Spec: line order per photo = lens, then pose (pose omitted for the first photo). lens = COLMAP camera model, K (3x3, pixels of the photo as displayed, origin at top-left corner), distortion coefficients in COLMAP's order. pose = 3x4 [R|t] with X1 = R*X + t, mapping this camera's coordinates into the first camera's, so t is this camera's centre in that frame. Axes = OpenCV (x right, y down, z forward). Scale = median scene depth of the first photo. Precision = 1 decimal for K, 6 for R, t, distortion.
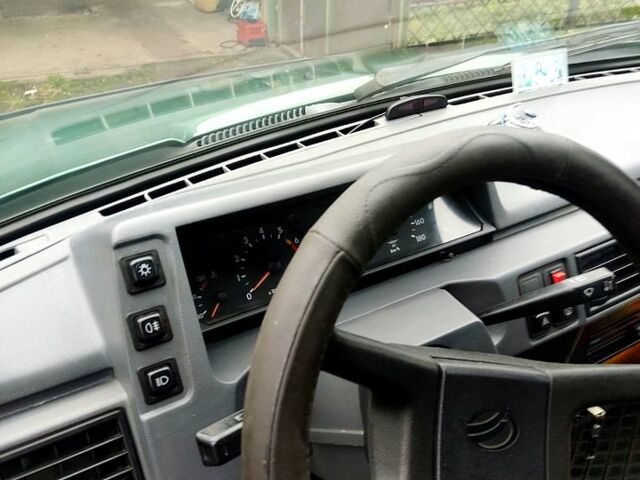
lens RADIAL K [[627.9, 0, 320.0], [0, 627.9, 240.0], [0, 0, 1]] dist [0.065955, -0.005880]
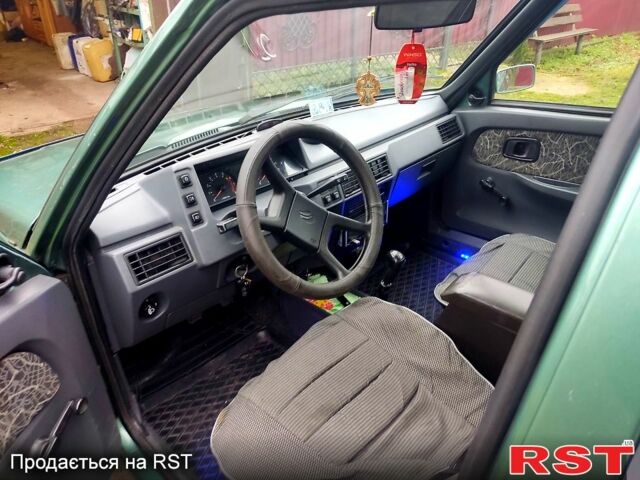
lens RADIAL K [[466.4, 0, 320.0], [0, 466.4, 240.0], [0, 0, 1]] dist [0.074890, -0.095356]
pose [[0.961223, -0.126244, 0.245181, -0.129470], [0.128167, 0.991719, 0.008163, 0.197776], [-0.244181, 0.023577, 0.969443, -0.628455]]
